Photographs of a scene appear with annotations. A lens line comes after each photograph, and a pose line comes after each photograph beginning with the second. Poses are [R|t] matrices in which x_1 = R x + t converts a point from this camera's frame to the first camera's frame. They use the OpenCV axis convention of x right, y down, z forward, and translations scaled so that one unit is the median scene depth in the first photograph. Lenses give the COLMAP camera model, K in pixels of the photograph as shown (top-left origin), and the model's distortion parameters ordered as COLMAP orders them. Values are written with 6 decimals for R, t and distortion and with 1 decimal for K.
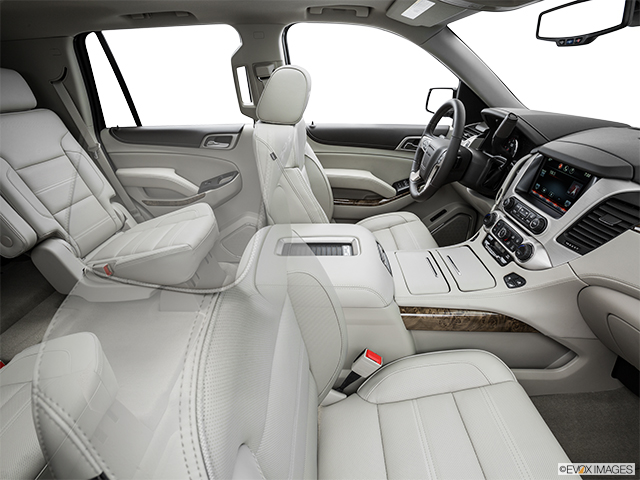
lens RADIAL K [[326.1, 0, 320.0], [0, 326.1, 240.0], [0, 0, 1]] dist [-0.083785, 0.035220]
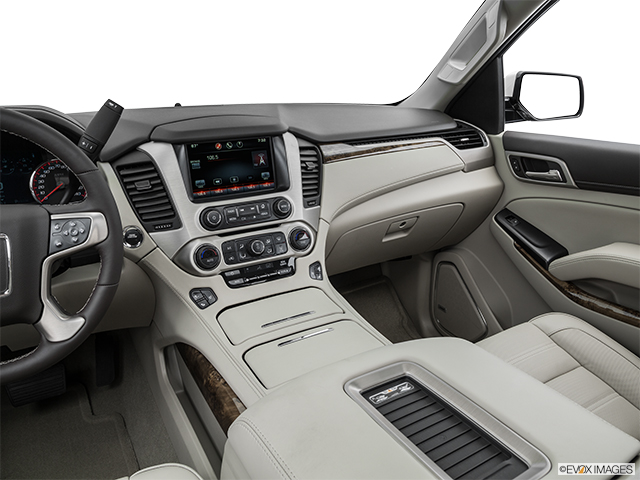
lens RADIAL K [[479.7, 0, 320.0], [0, 479.7, 240.0], [0, 0, 1]] dist [-0.129946, 0.064881]
pose [[-0.529967, -0.257094, 0.808108, -0.334266], [0.399751, 0.764677, 0.505438, -0.498991], [-0.747887, 0.590908, -0.302480, 1.187053]]
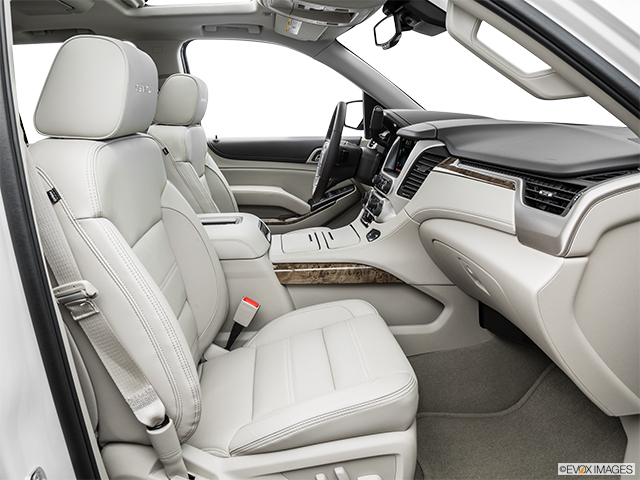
lens RADIAL K [[479.7, 0, 320.0], [0, 479.7, 240.0], [0, 0, 1]] dist [-0.129946, 0.064881]
pose [[0.992641, -0.031365, 0.116965, 0.199263], [0.055576, 0.976145, -0.209889, 0.442864], [-0.107591, 0.214844, 0.970704, -0.572393]]
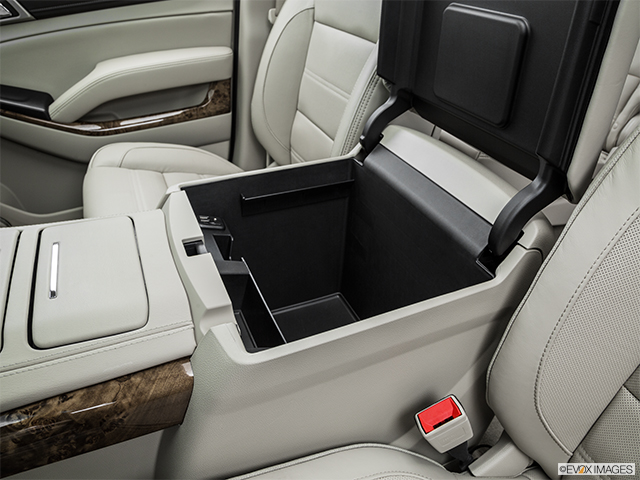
lens RADIAL K [[479.7, 0, 320.0], [0, 479.7, 240.0], [0, 0, 1]] dist [-0.129946, 0.064881]
pose [[-0.912261, 0.225896, -0.341688, 0.239714], [-0.186129, 0.514469, 0.837065, -0.466485], [0.364877, 0.827220, -0.427284, 1.381386]]
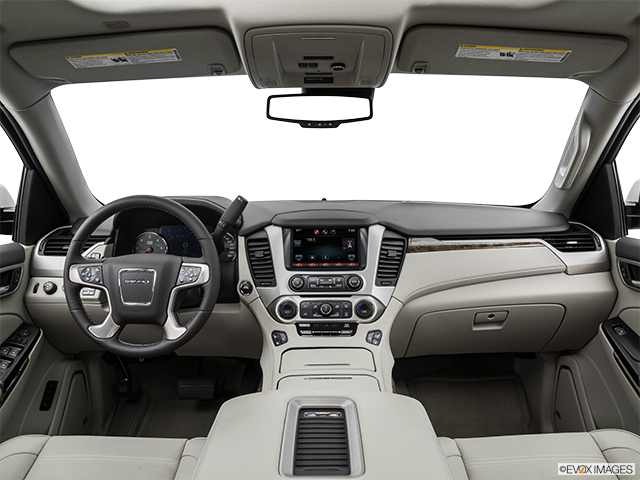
lens RADIAL K [[479.7, 0, 320.0], [0, 479.7, 240.0], [0, 0, 1]] dist [-0.129946, 0.064881]
pose [[-0.023578, -0.125710, 0.991787, -0.752030], [0.460702, 0.879078, 0.122376, -0.365621], [-0.887242, 0.459803, 0.037188, 0.859586]]
